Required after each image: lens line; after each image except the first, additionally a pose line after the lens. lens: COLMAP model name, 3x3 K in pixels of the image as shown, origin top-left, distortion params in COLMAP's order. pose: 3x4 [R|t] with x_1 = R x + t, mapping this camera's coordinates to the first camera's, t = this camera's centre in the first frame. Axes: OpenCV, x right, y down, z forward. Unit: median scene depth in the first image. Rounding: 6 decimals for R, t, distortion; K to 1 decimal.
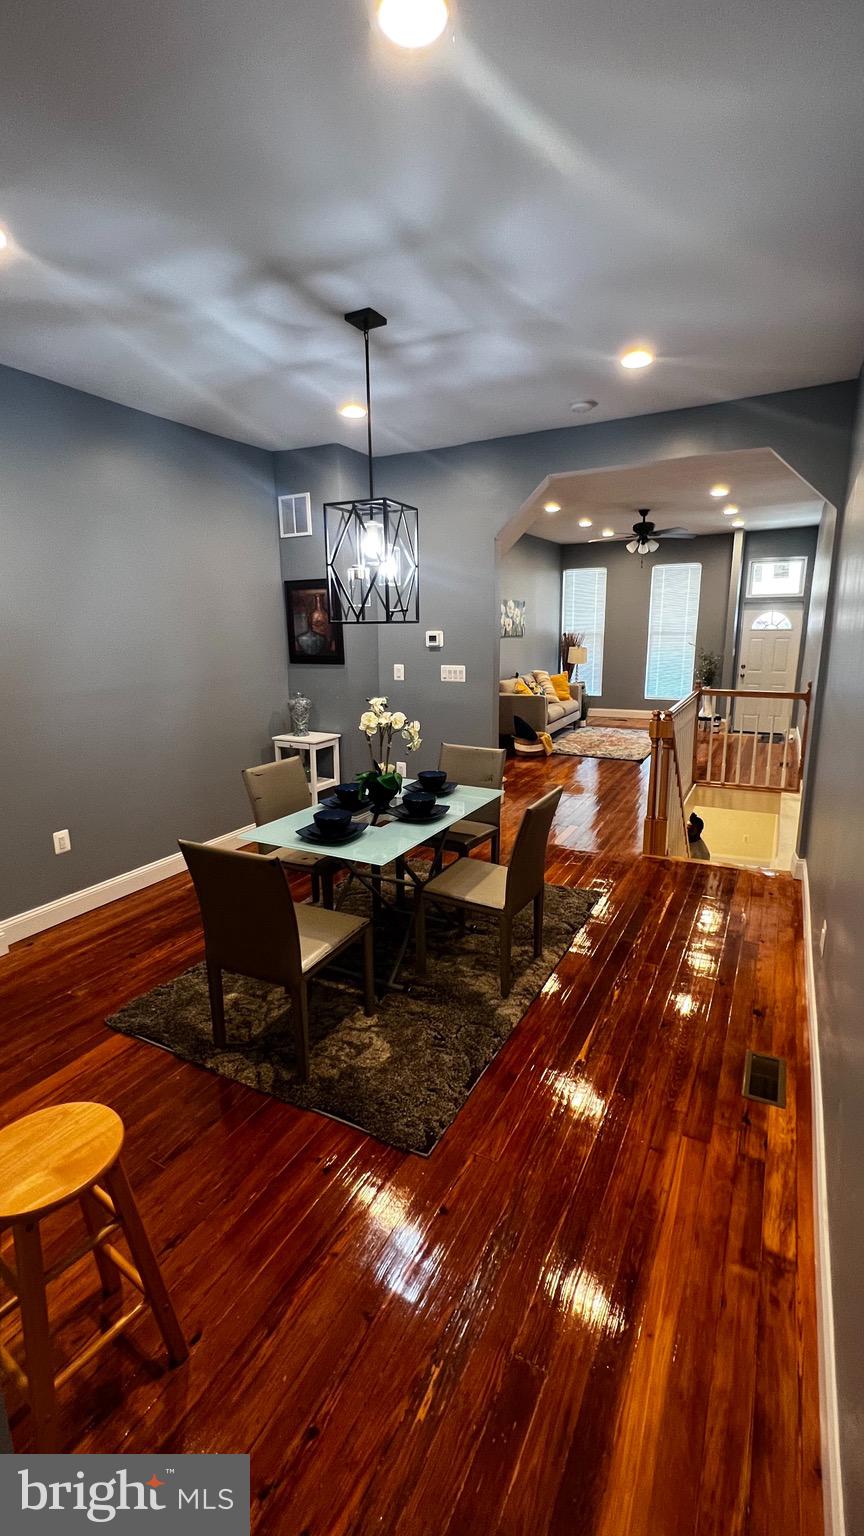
lens RADIAL K [[670.5, 0, 432.0], [0, 670.5, 768.0], [0, 0, 1]] dist [-0.002658, -0.000152]
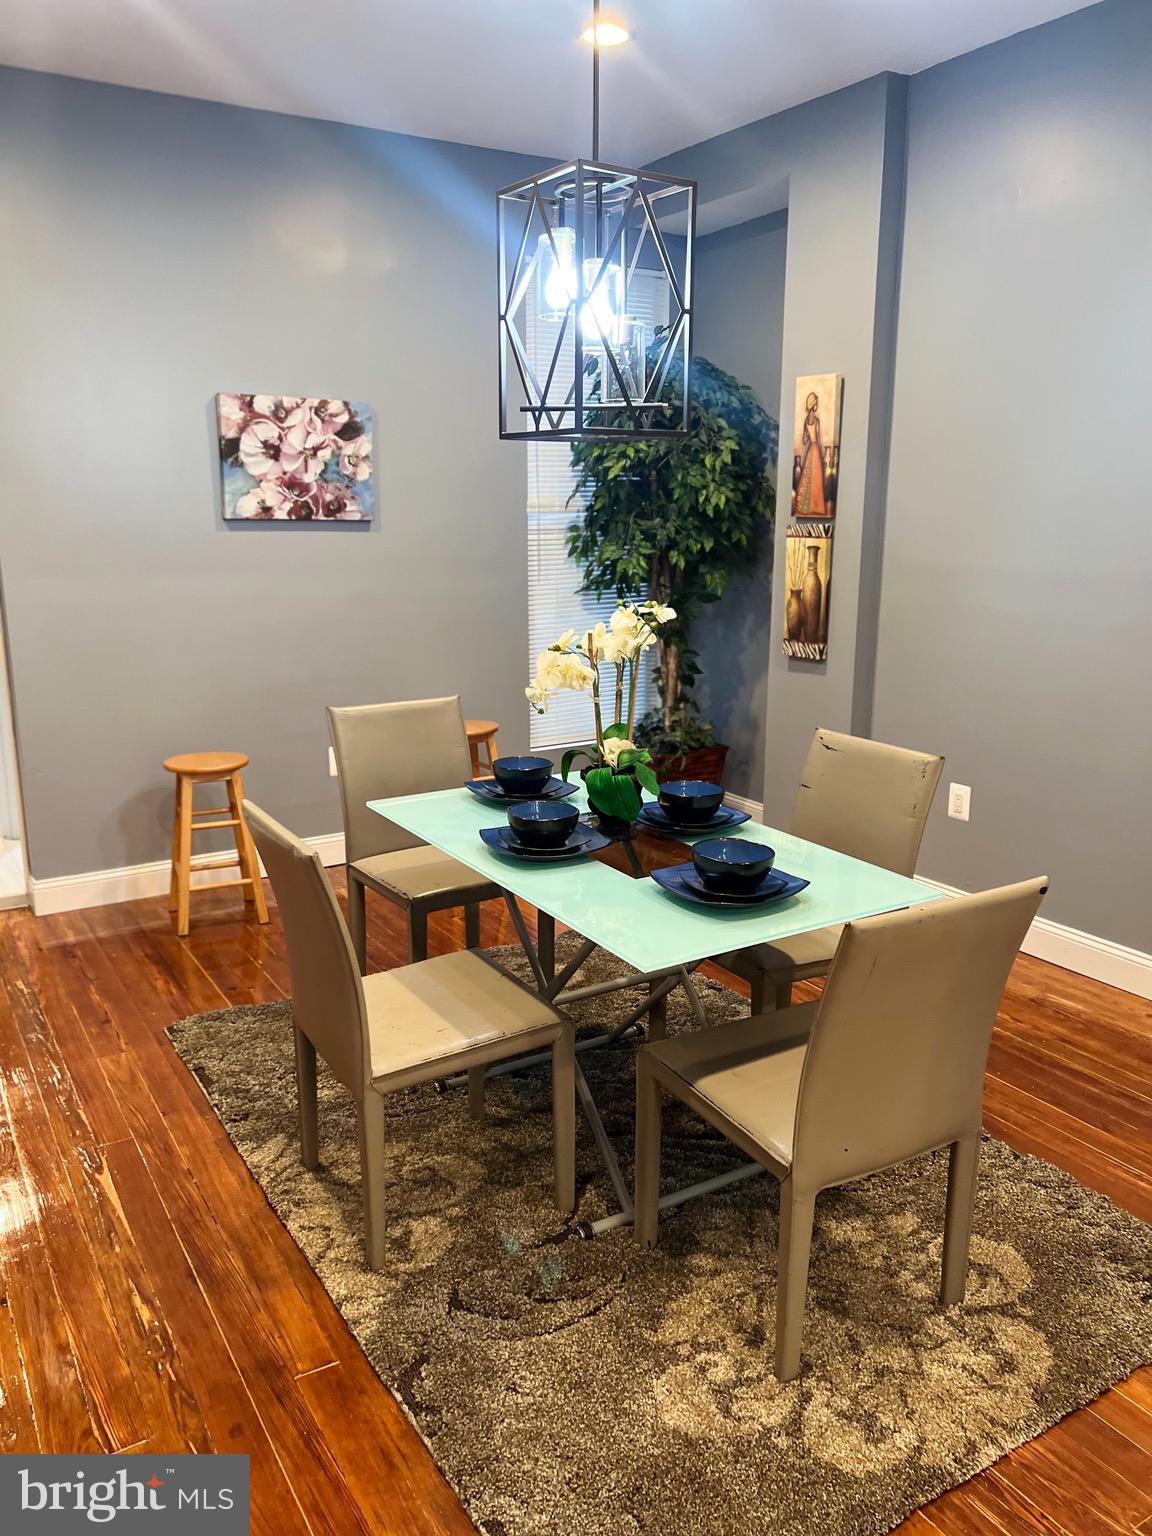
lens RADIAL K [[1169.5, 0, 576.0], [0, 1169.5, 768.0], [0, 0, 1]] dist [0.004838, 0.003326]
pose [[-0.519042, 0.195927, -0.831990, 0.231088], [-0.174776, 0.928480, 0.327685, -0.091874], [0.836689, 0.315494, -0.447677, 0.492312]]
